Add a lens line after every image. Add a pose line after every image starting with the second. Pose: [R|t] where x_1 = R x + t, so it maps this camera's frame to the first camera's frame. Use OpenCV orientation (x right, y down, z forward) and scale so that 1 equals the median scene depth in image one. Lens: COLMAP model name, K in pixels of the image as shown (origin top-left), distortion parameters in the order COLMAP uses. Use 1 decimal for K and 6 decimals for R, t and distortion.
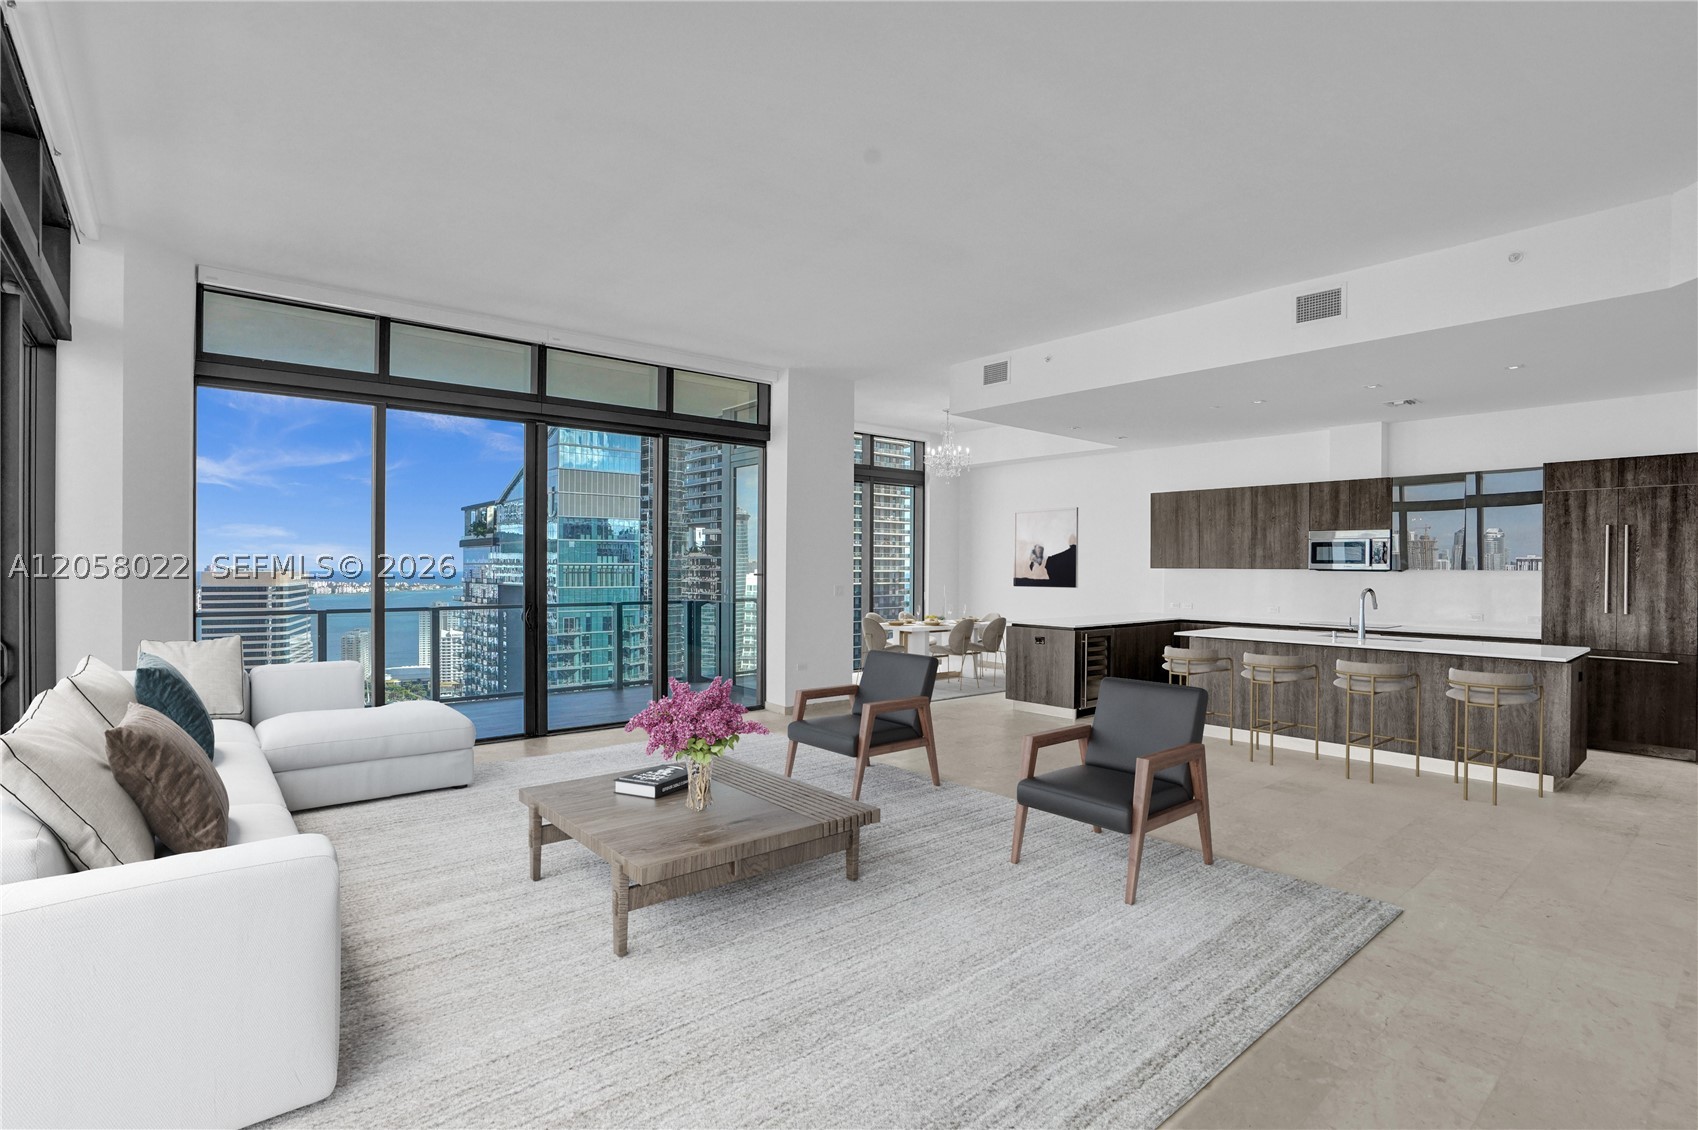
lens RADIAL K [[816.5, 0, 849.0], [0, 816.5, 565.0], [0, 0, 1]] dist [-0.000360, -0.000166]
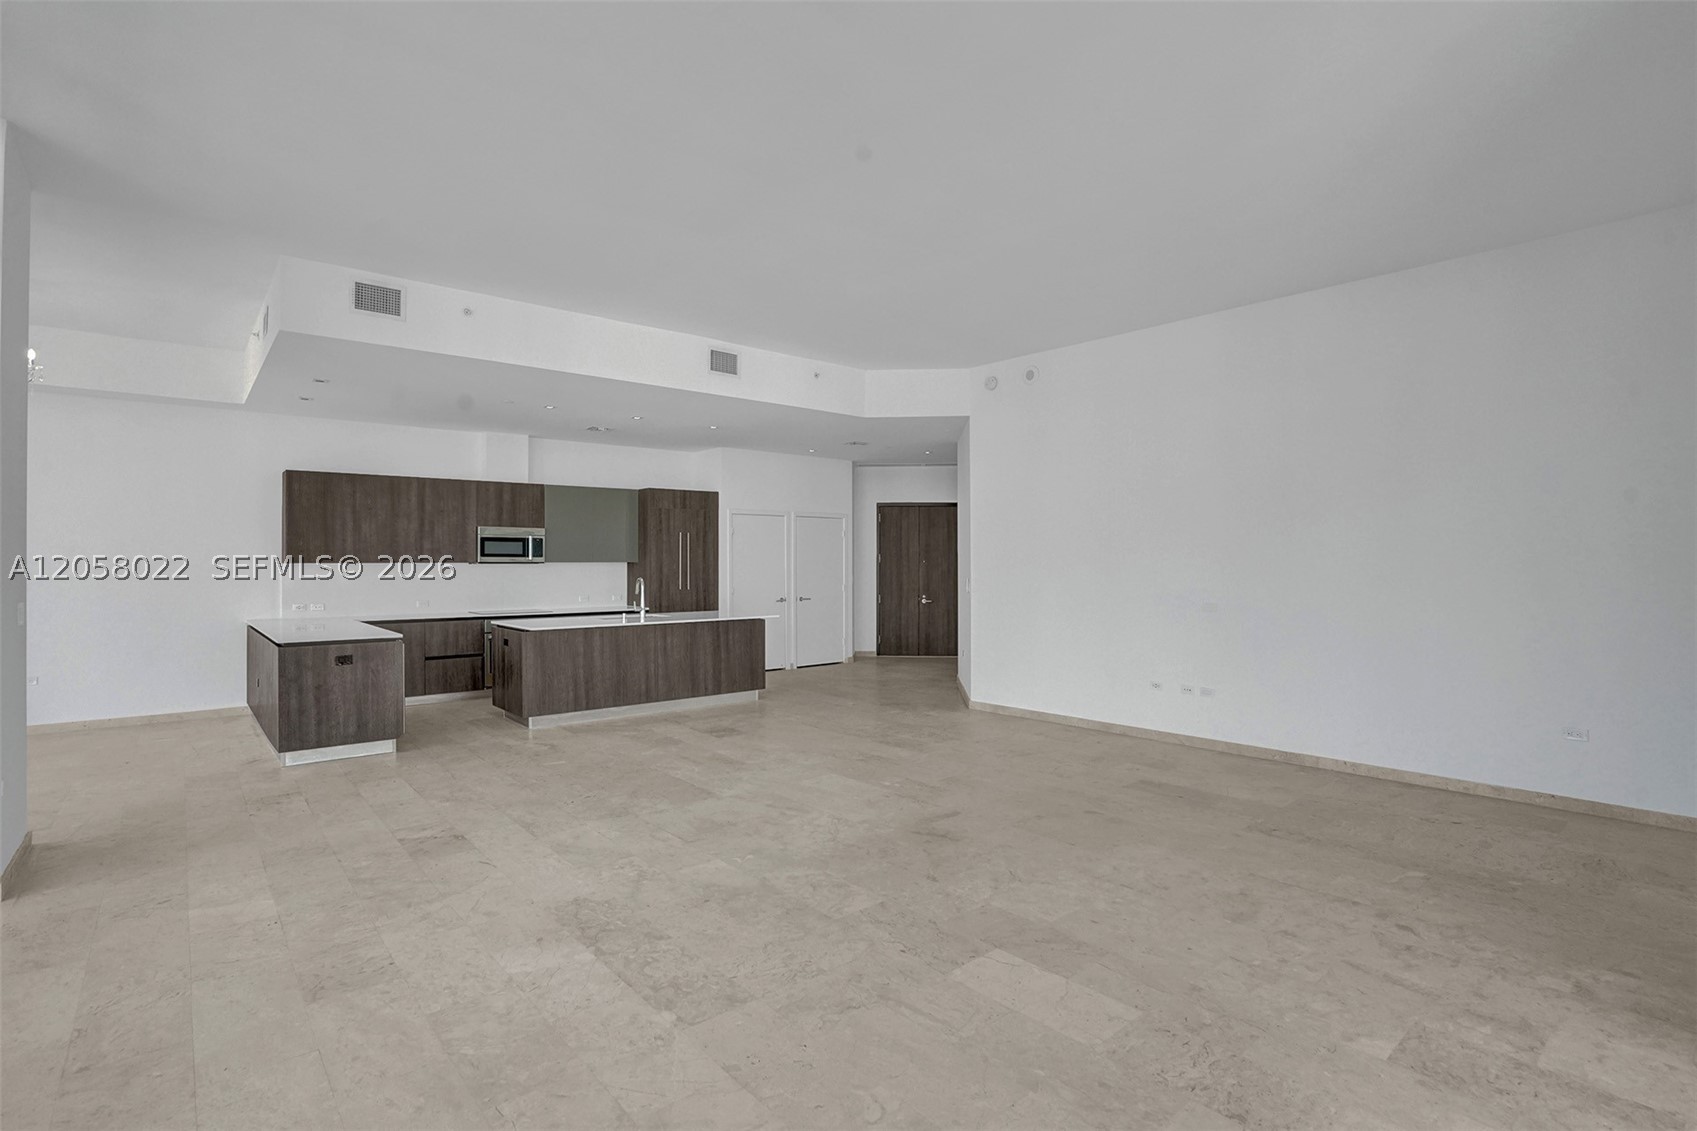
lens RADIAL K [[824.7, 0, 848.0], [0, 824.7, 555.1], [0, 0, 1]] dist [-0.047179, 0.017221]
pose [[0.009632, 0.000957, 0.999953, -0.493158], [0.000928, 0.999999, -0.000966, -0.003028], [-0.999953, 0.000937, 0.009631, 0.518417]]
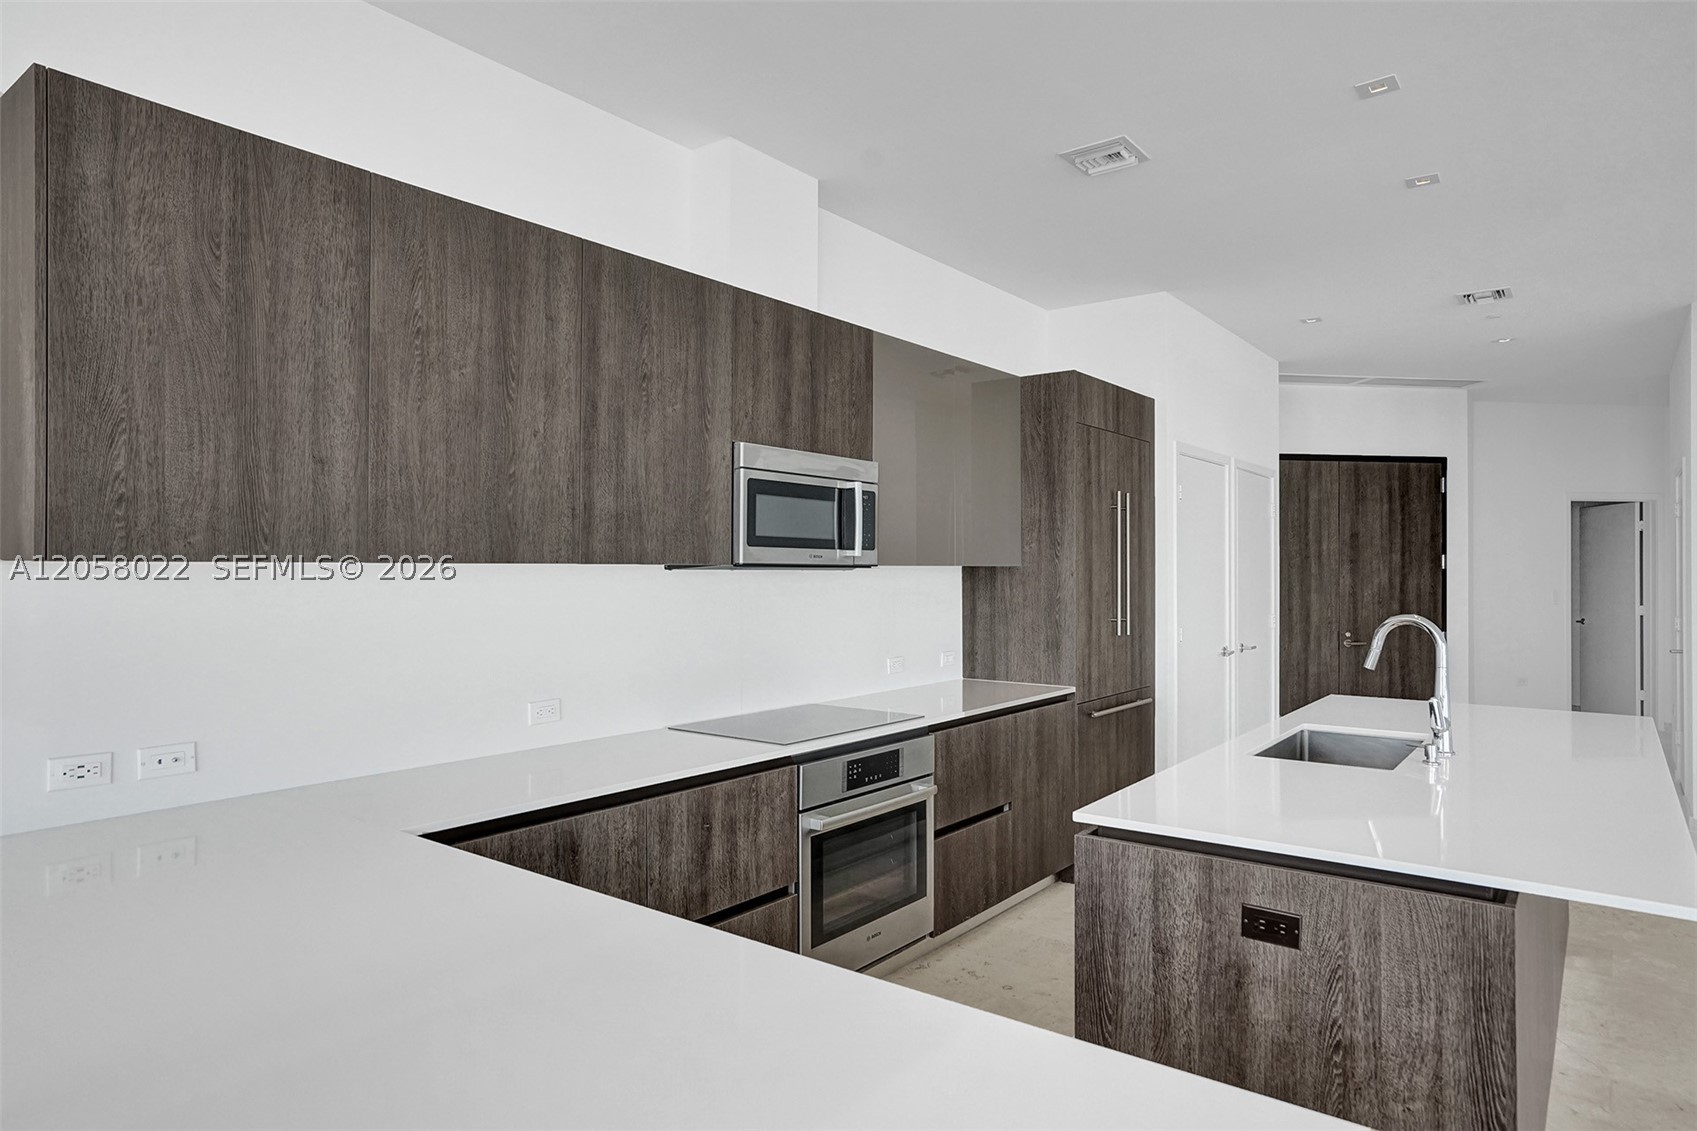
lens RADIAL K [[978.3, 0, 848.5], [0, 978.3, 565.5], [0, 0, 1]] dist [-0.005735, -0.000919]
pose [[-0.199844, 0.001269, 0.979827, 0.192525], [0.001029, 0.999999, -0.001085, 0.006060], [-0.979827, 0.000791, -0.199845, 1.046488]]
